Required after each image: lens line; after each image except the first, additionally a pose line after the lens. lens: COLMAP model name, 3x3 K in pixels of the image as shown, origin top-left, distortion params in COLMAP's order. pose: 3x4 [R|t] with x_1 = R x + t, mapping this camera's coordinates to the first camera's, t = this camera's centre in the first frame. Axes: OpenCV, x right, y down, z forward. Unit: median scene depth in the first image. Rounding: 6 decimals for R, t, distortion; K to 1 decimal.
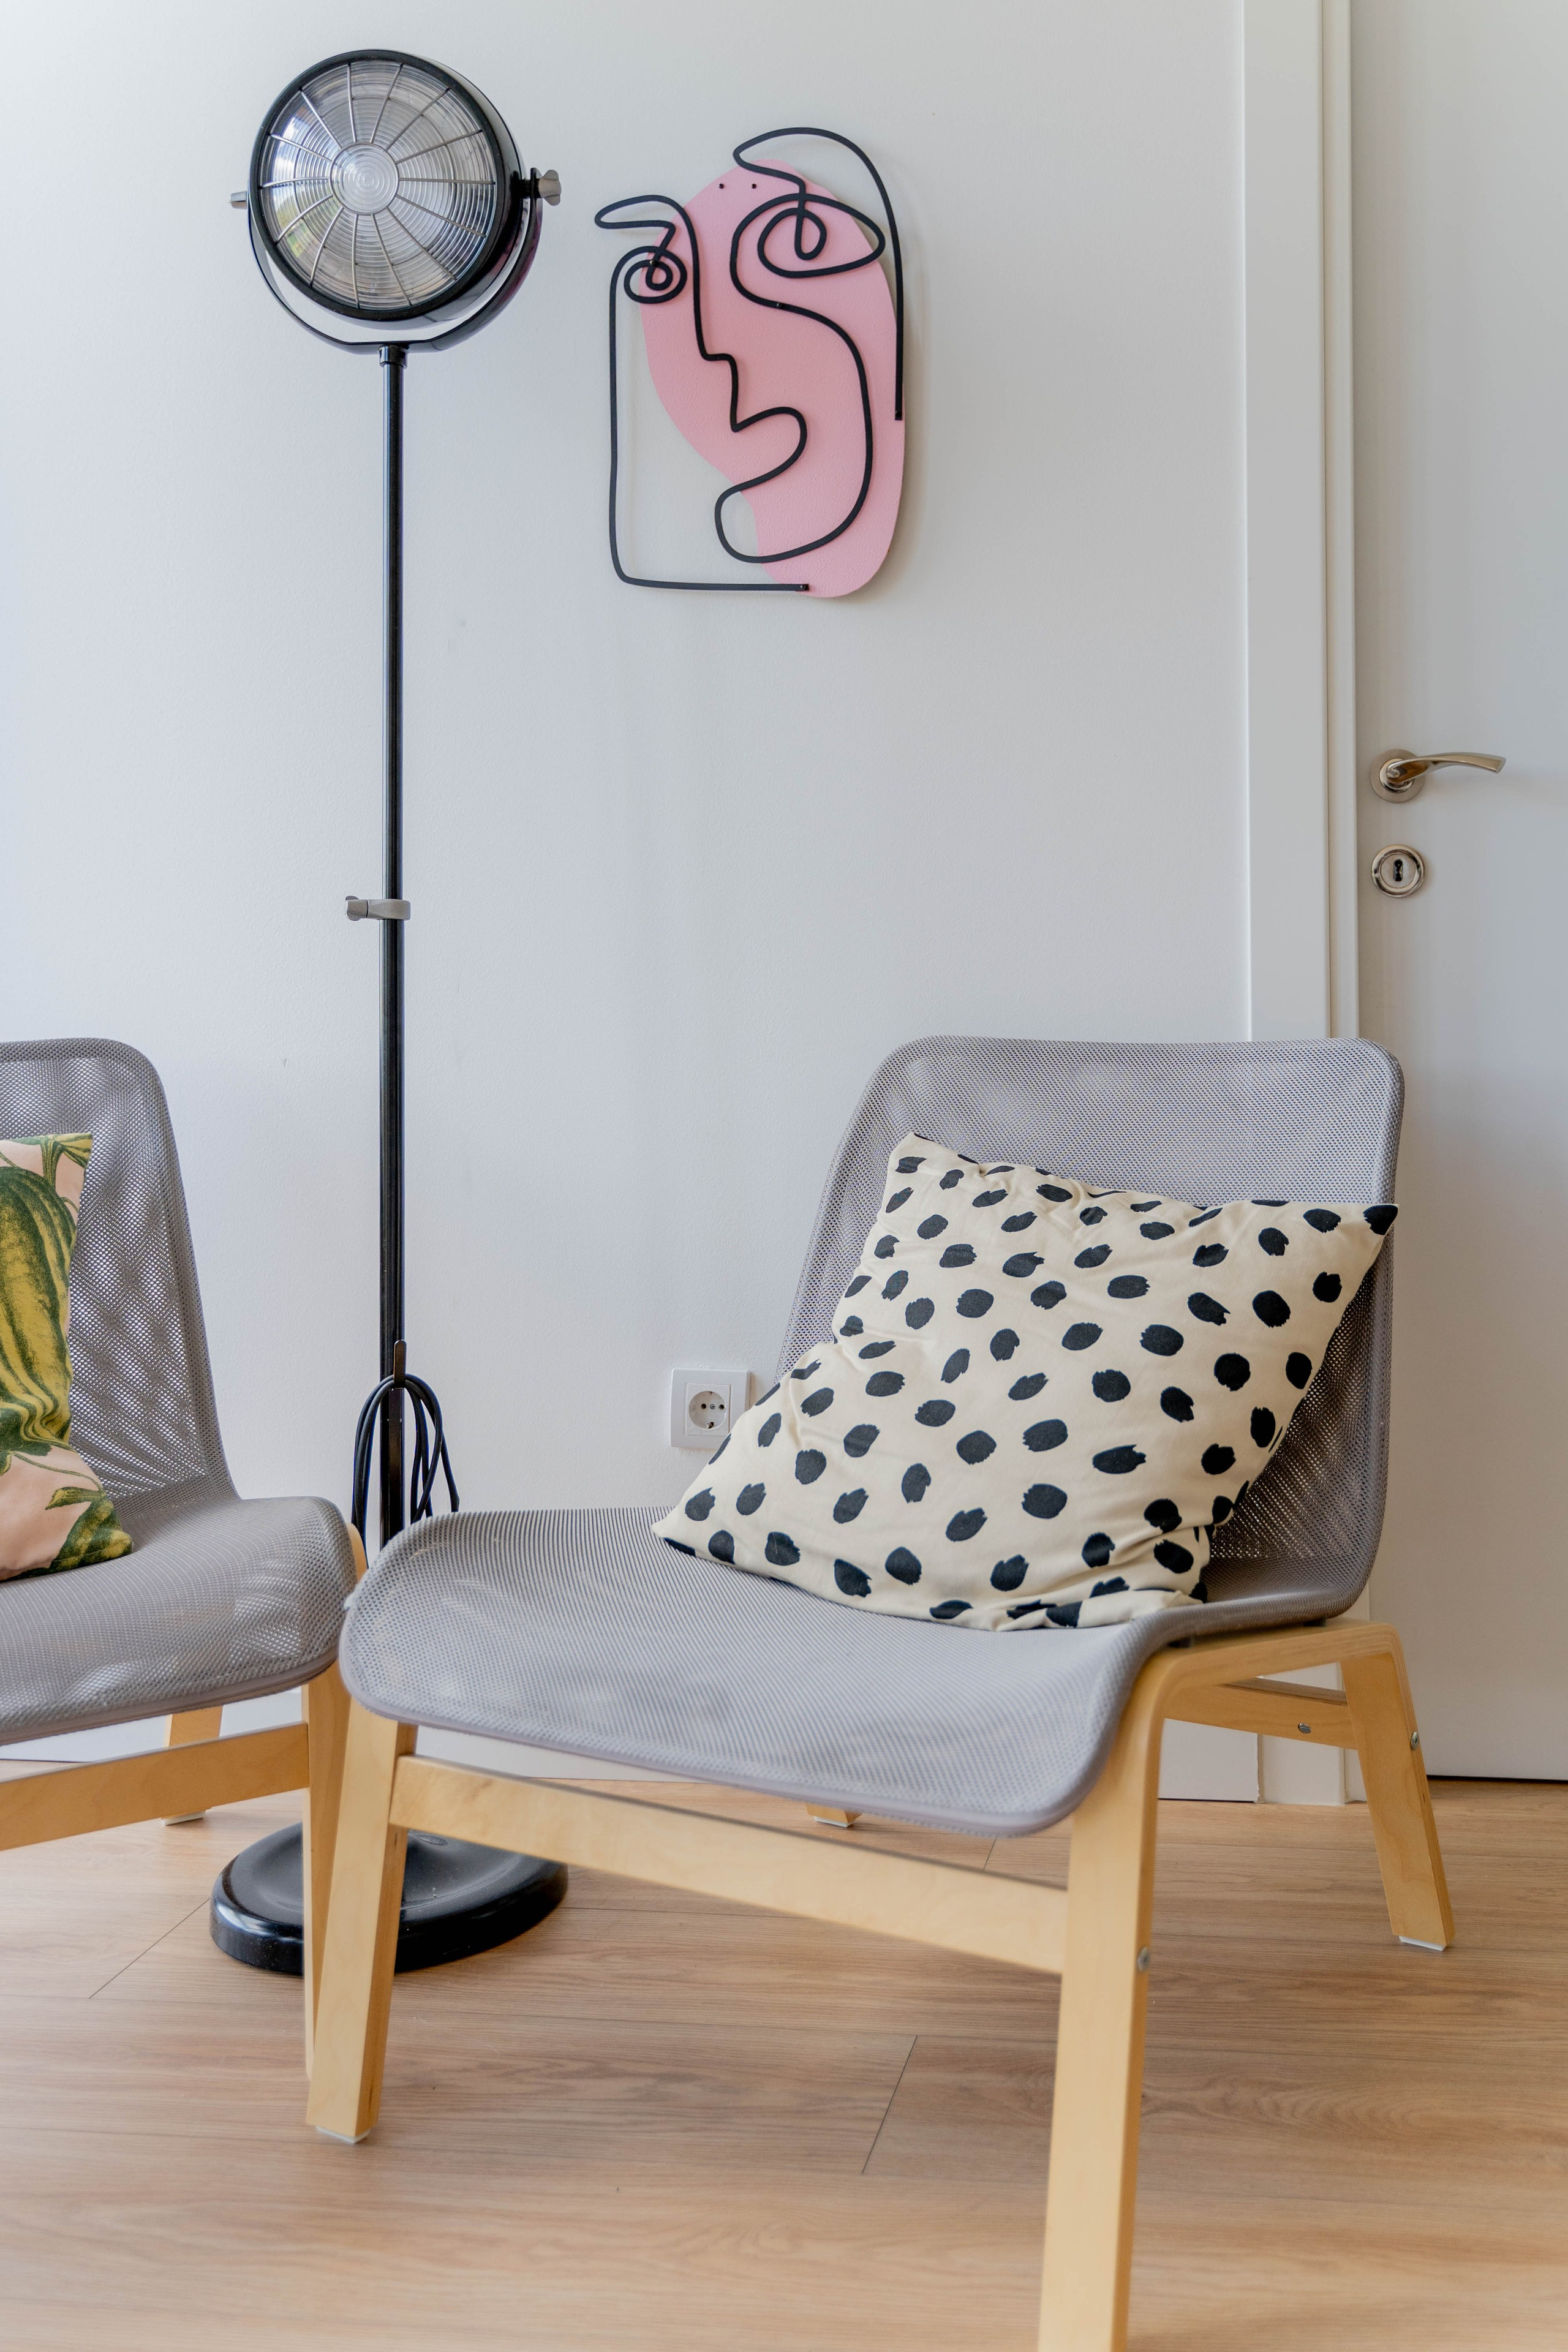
lens RADIAL K [[2158.5, 0, 1116.6], [0, 2158.5, 892.8], [0, 0, 1]] dist [-0.000509, -0.000410]
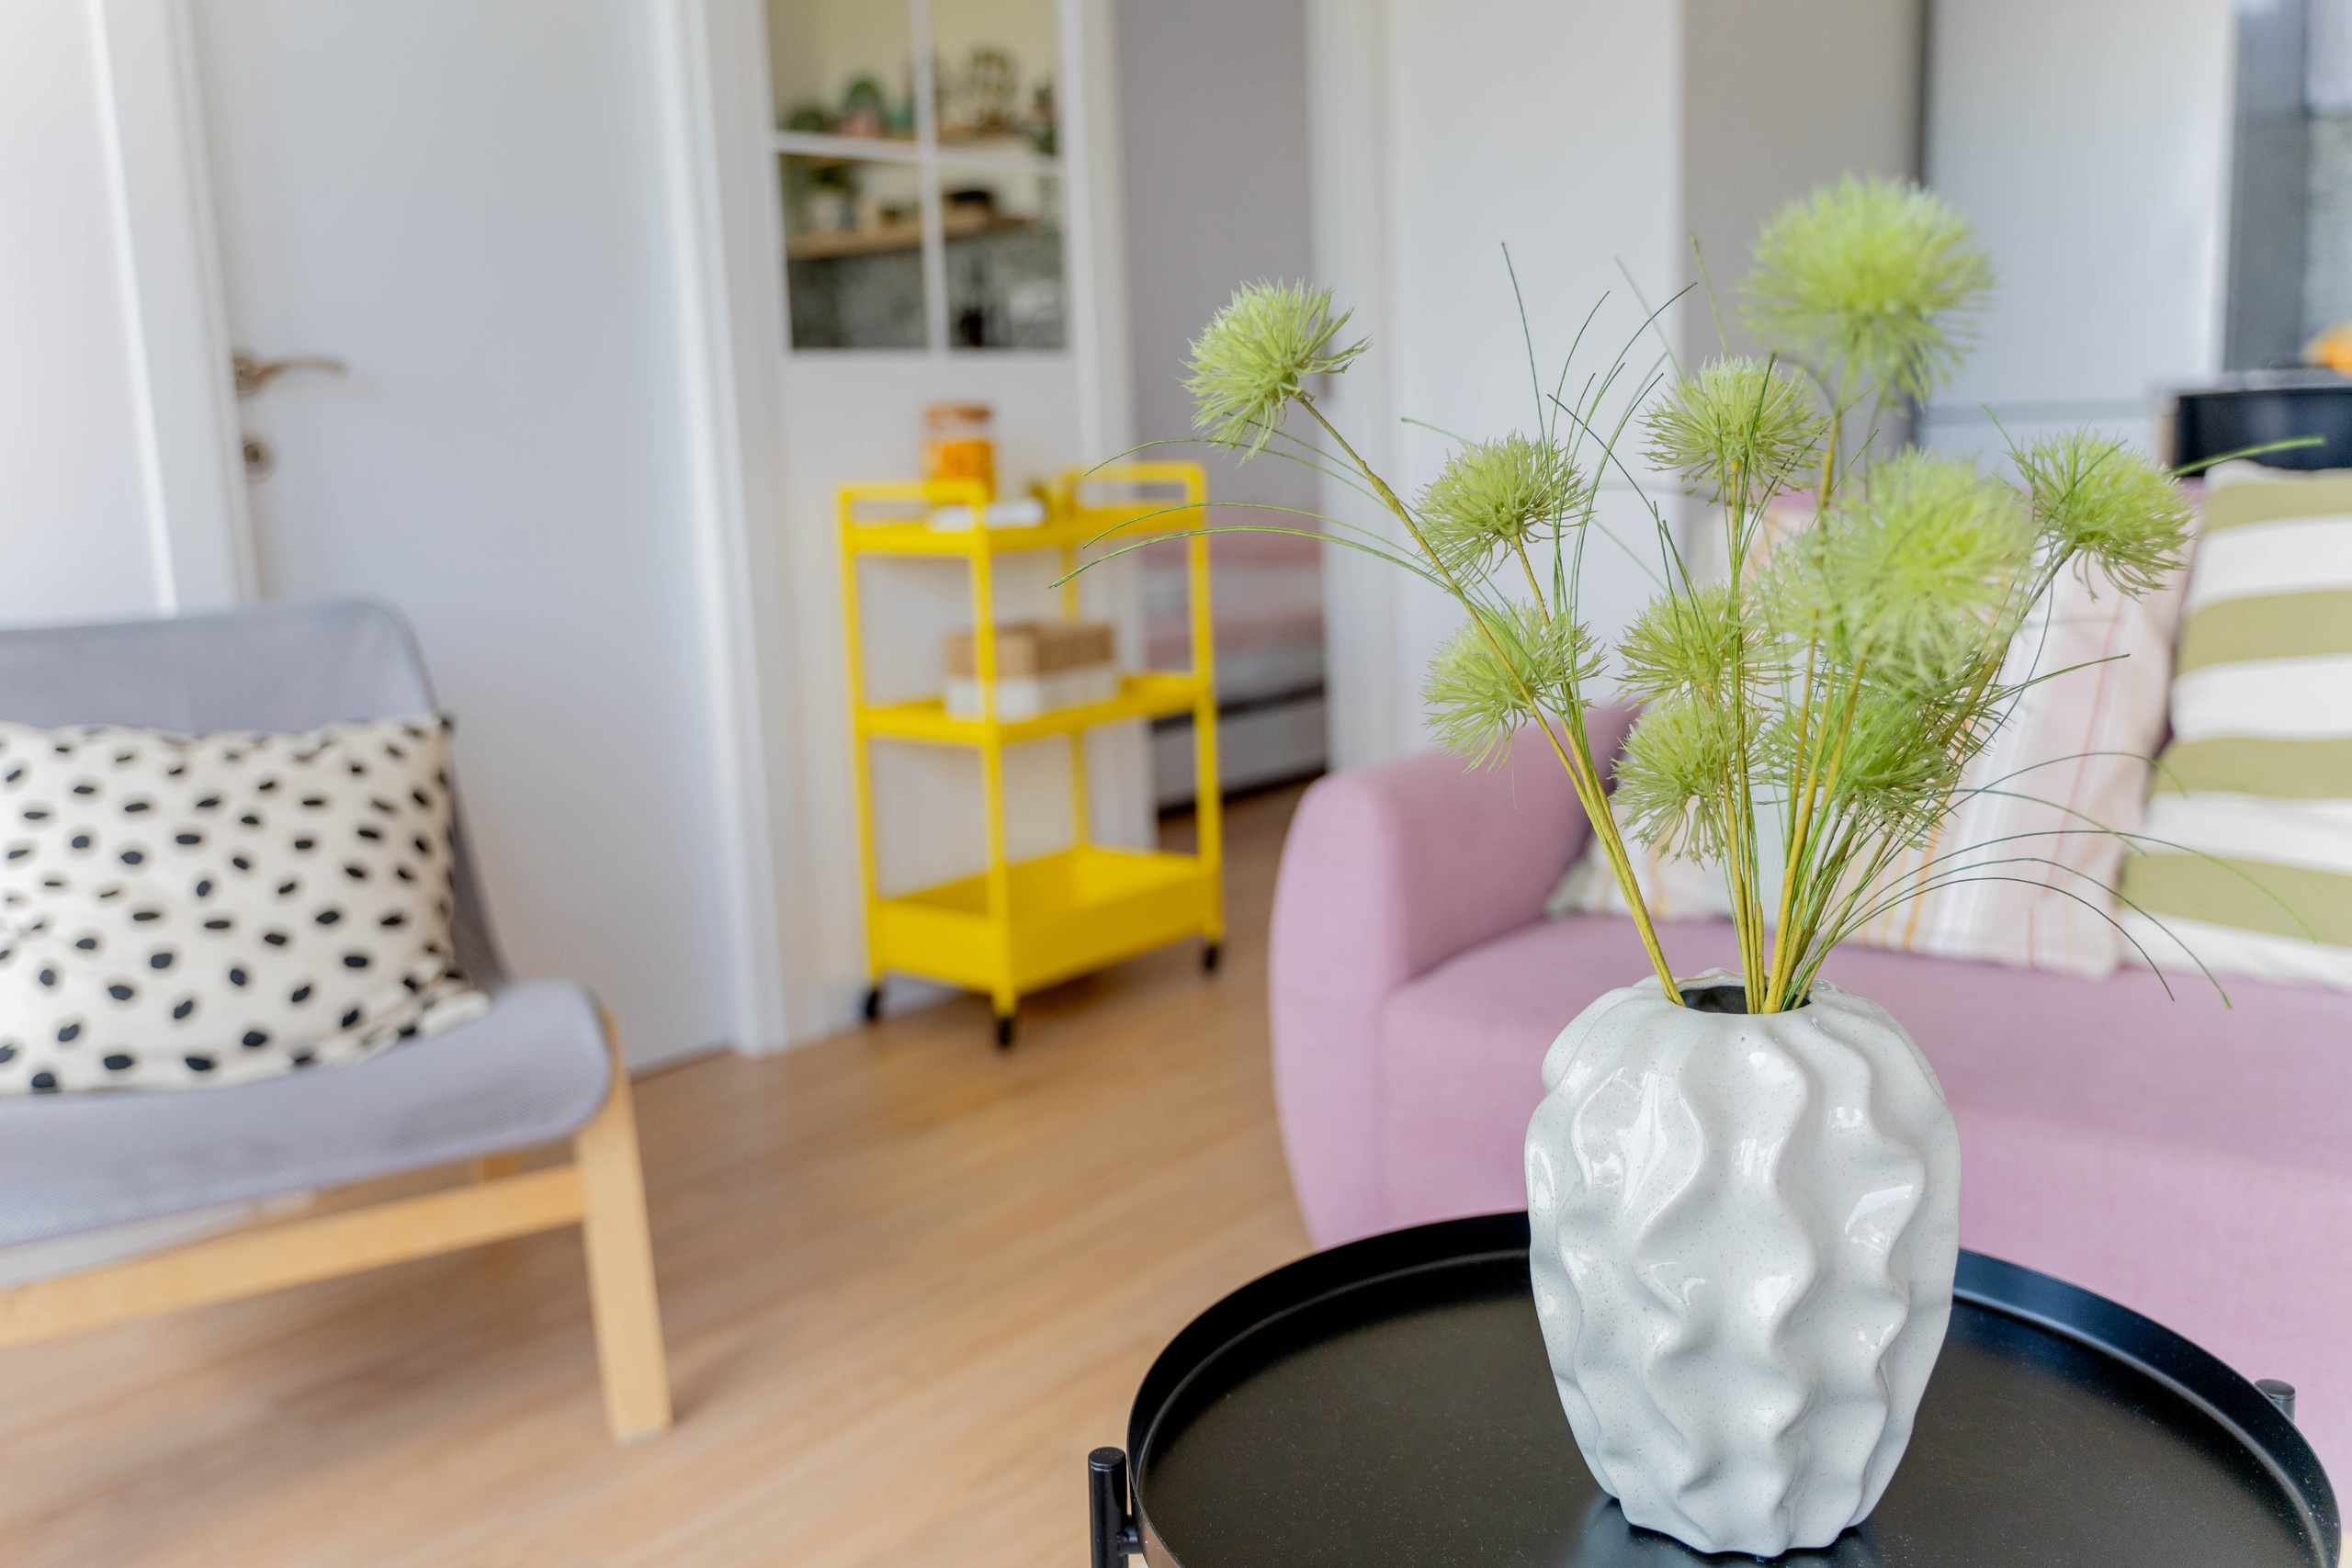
lens RADIAL K [[2132.4, 0, 1176.0], [0, 2132.4, 784.0], [0, 0, 1]] dist [0.000401, 0.003455]
pose [[0.556043, -0.161786, 0.815255, -0.723936], [0.013065, 0.982452, 0.186055, -0.053936], [-0.831051, -0.092803, 0.548400, -0.105862]]
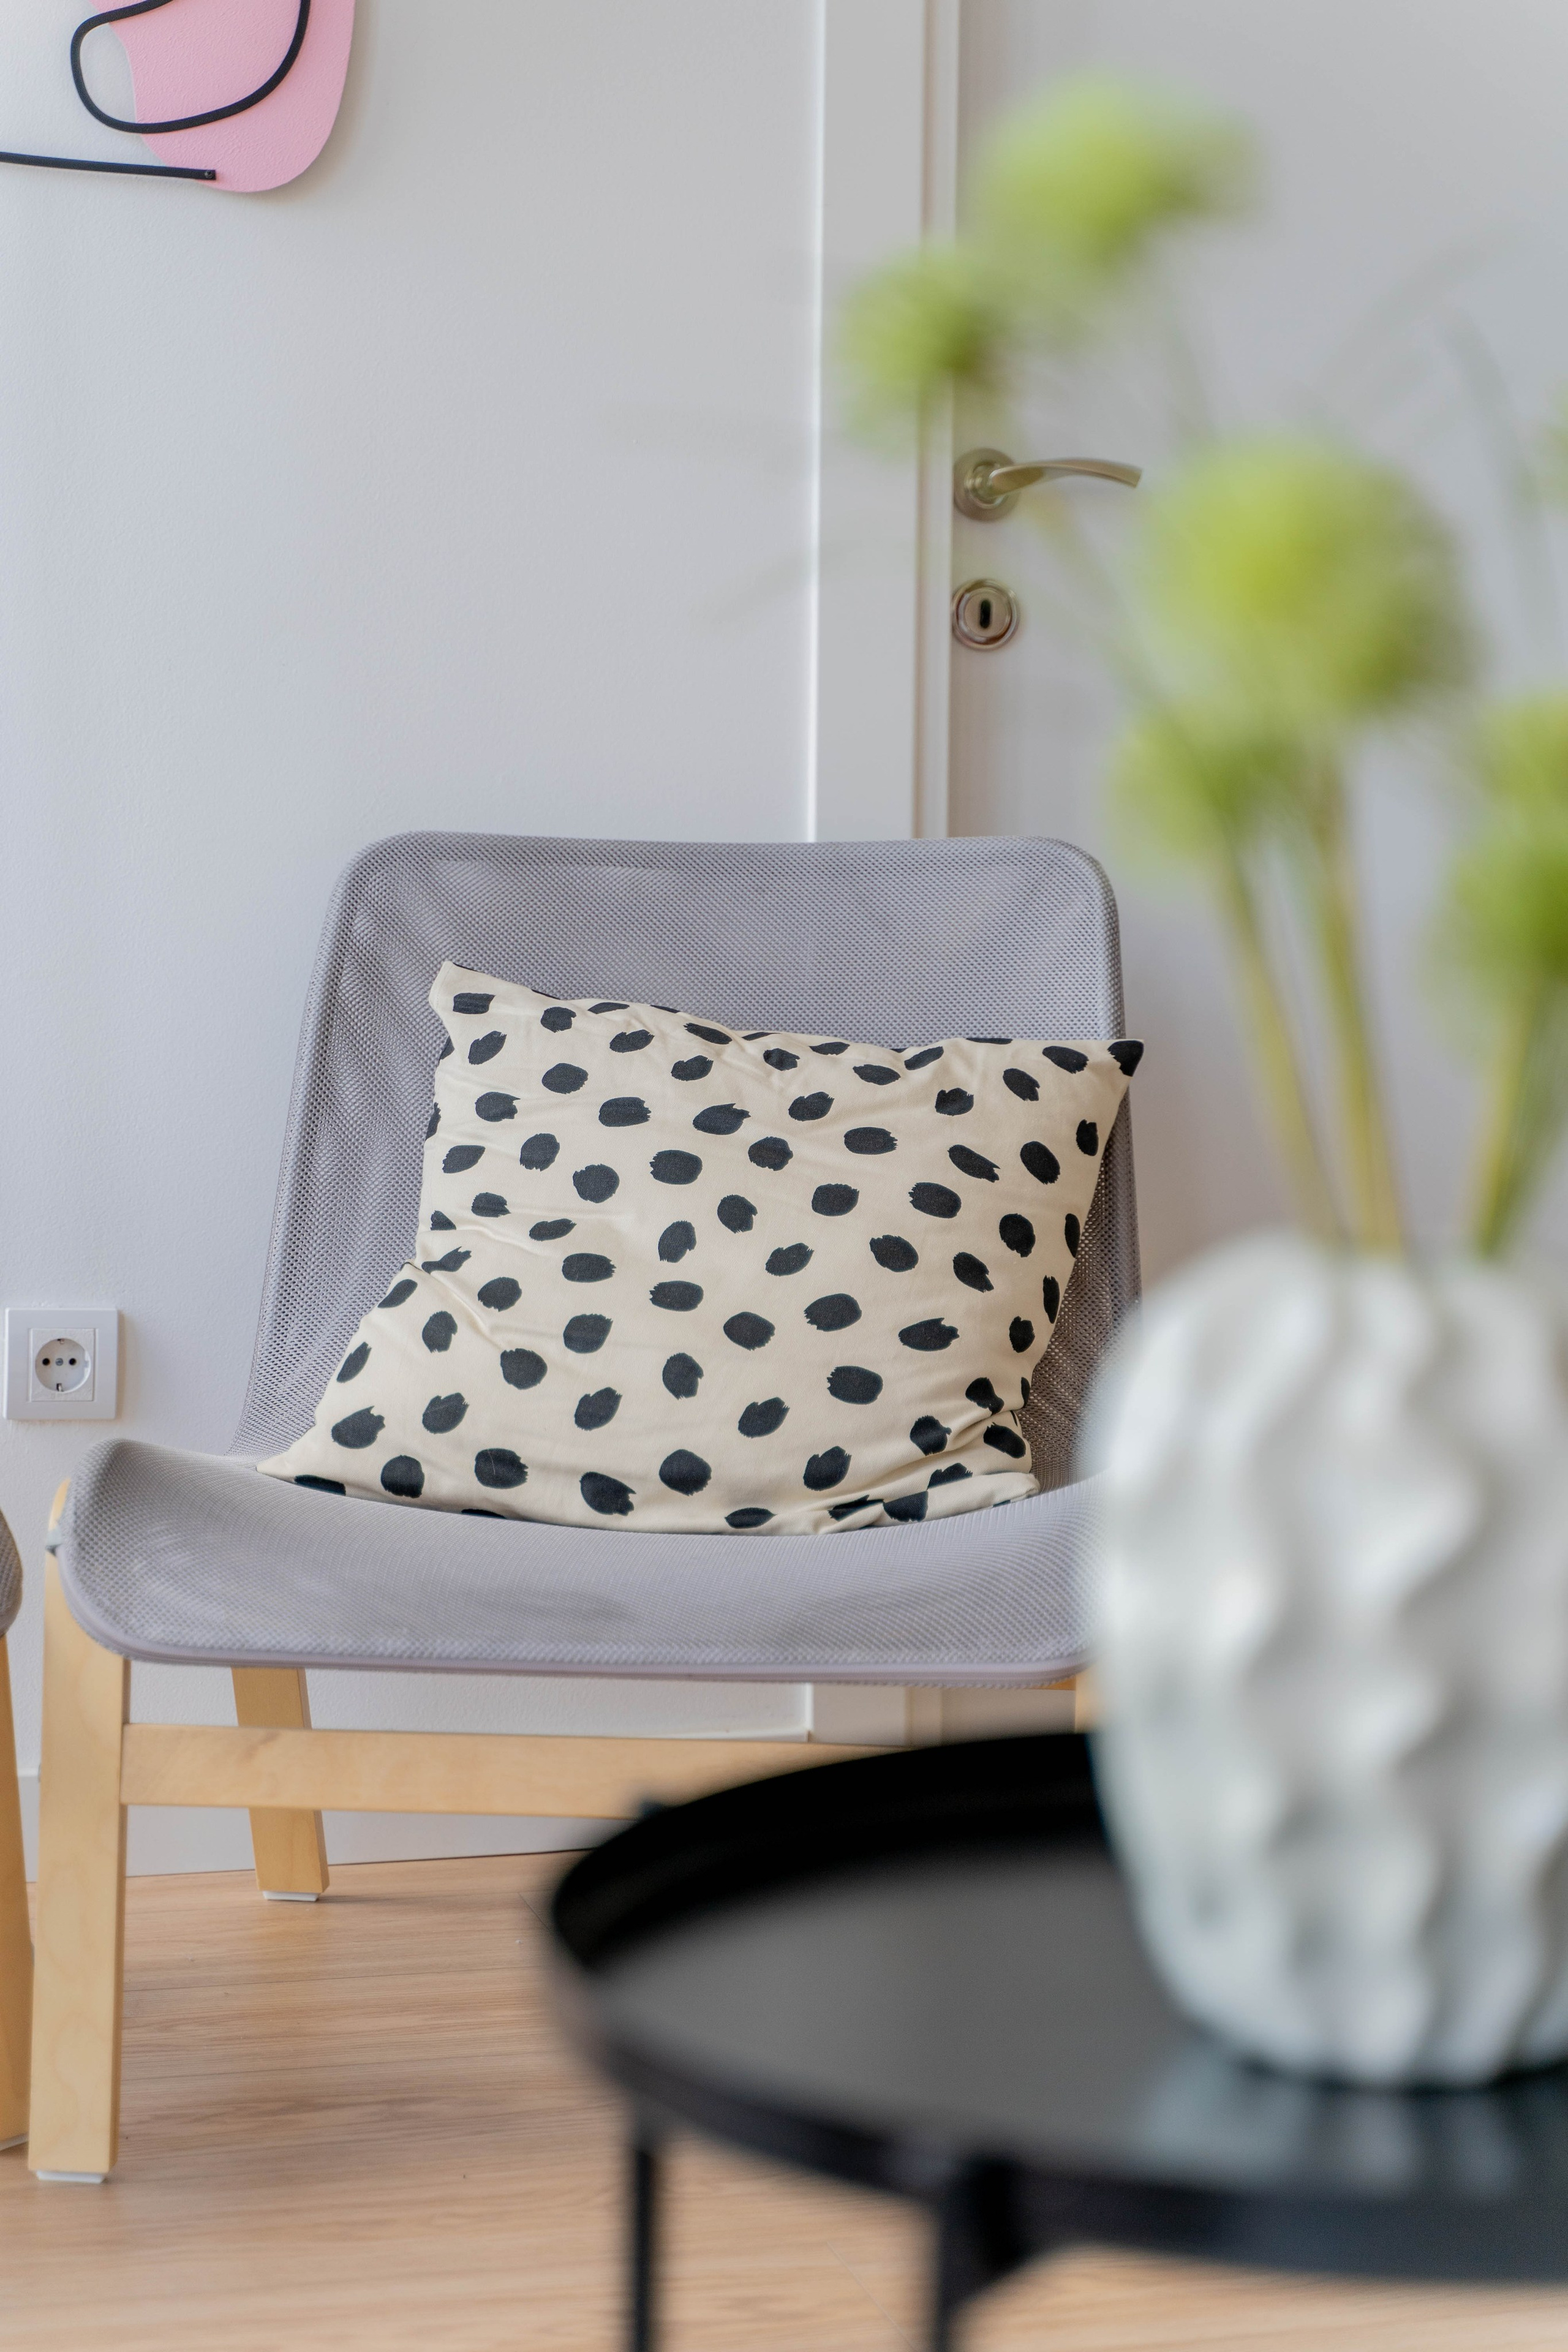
lens RADIAL K [[4386.0, 0, 784.0], [0, 4386.0, 1176.0], [0, 0, 1]] dist [0.018896, -0.175261]
pose [[0.932634, -0.021110, 0.360205, -0.605183], [-0.027029, 0.991395, 0.128085, -0.012520], [-0.359809, -0.129192, 0.924038, -0.492563]]
